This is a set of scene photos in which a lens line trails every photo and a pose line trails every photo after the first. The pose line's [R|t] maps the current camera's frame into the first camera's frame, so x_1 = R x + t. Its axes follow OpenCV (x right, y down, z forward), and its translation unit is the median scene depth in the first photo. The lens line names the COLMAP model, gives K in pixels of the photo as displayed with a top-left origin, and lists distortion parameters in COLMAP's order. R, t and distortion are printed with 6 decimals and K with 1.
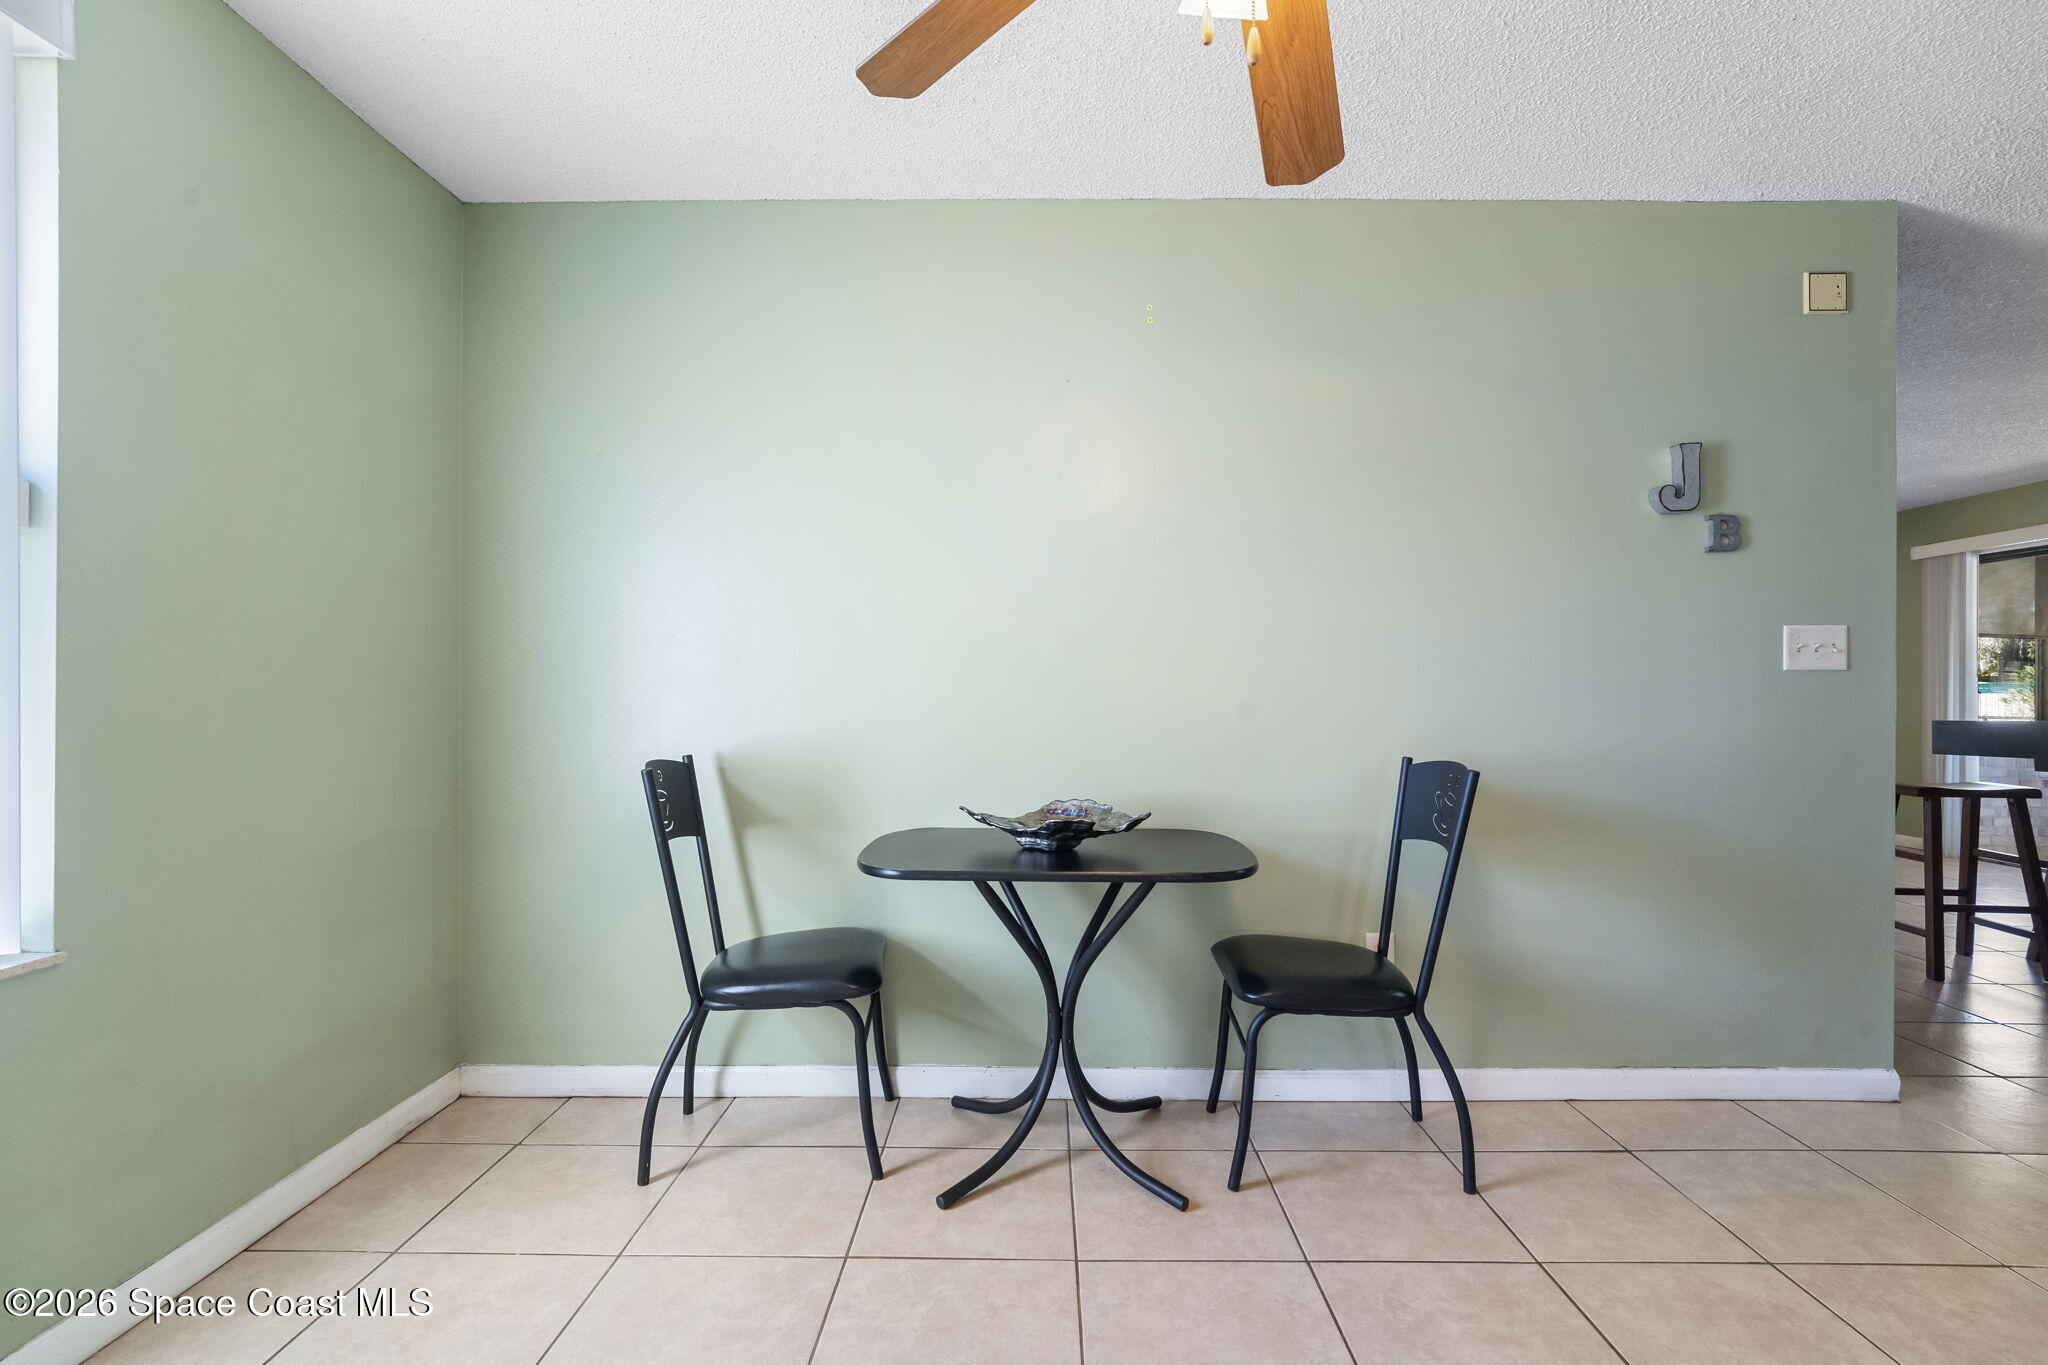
lens RADIAL K [[979.2, 0, 1024.0], [0, 979.2, 682.5], [0, 0, 1]] dist [-0.022481, 0.010632]
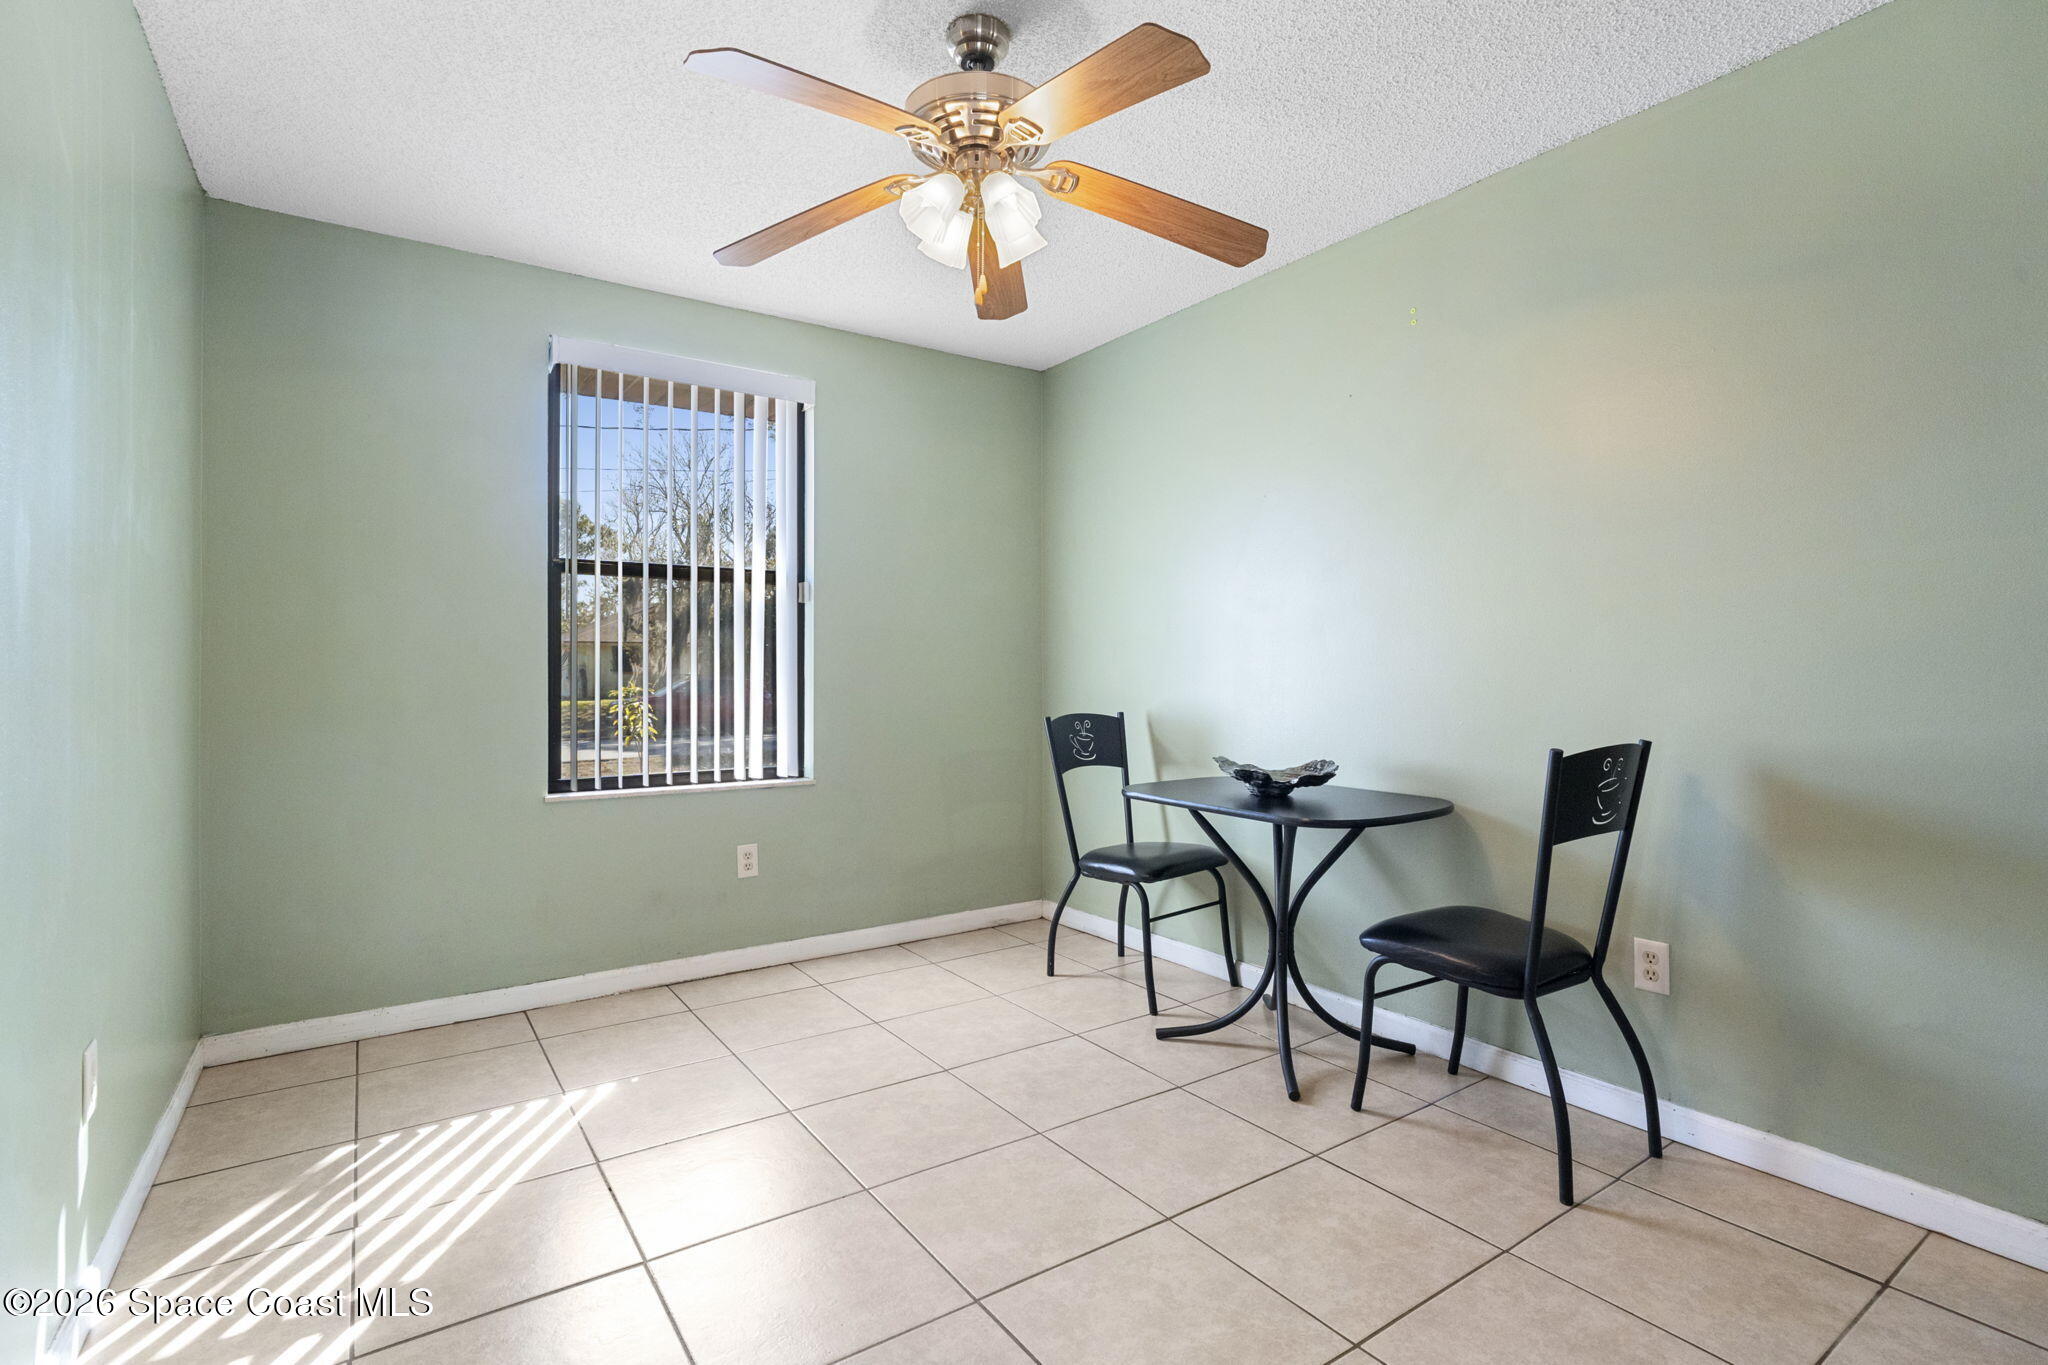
lens RADIAL K [[959.6, 0, 1029.2], [0, 959.6, 672.2], [0, 0, 1]] dist [-0.018857, 0.009930]
pose [[0.577551, -0.005789, -0.816334, 0.872483], [-0.004225, 0.999940, -0.010079, 0.033032], [0.816344, 0.009270, 0.577492, 0.058026]]
